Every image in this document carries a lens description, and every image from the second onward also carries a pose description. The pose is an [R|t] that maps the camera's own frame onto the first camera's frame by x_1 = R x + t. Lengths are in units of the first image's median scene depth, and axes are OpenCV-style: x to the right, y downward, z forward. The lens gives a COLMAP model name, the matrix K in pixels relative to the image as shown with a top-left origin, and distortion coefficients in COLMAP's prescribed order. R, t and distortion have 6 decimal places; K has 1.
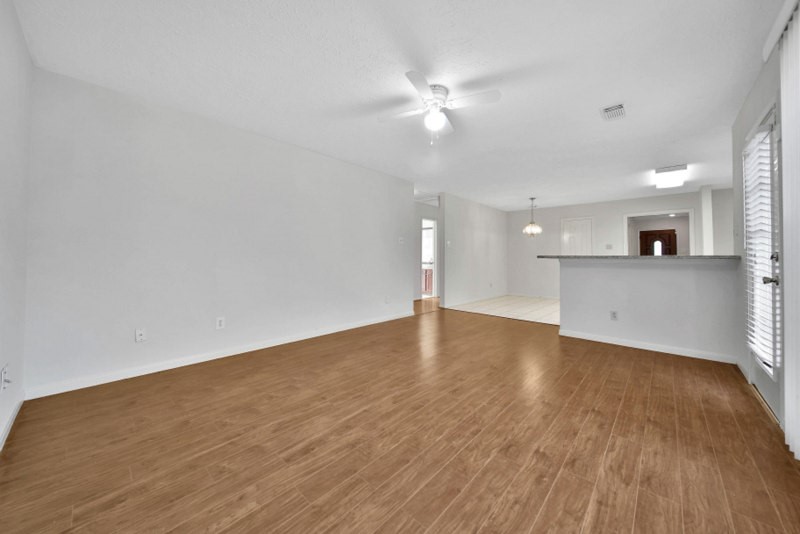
lens RADIAL K [[285.1, 0, 400.9], [0, 285.1, 261.6], [0, 0, 1]] dist [-0.010957, -0.000304]
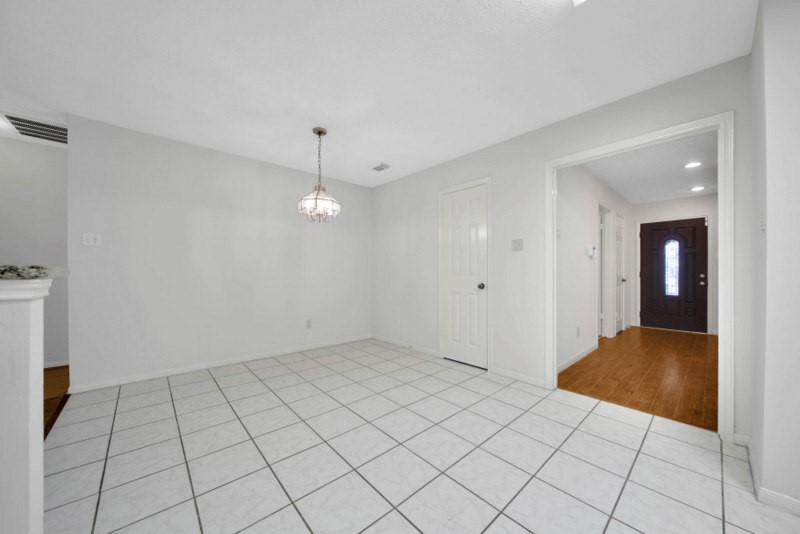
lens RADIAL K [[285.1, 0, 404.5], [0, 285.1, 270.9], [0, 0, 1]] dist [-0.010957, -0.000304]
pose [[0.997009, -0.000279, -0.077287, 0.428704], [0.000211, 1.000000, -0.000886, -0.010727], [0.077287, 0.000867, 0.997008, 0.405041]]
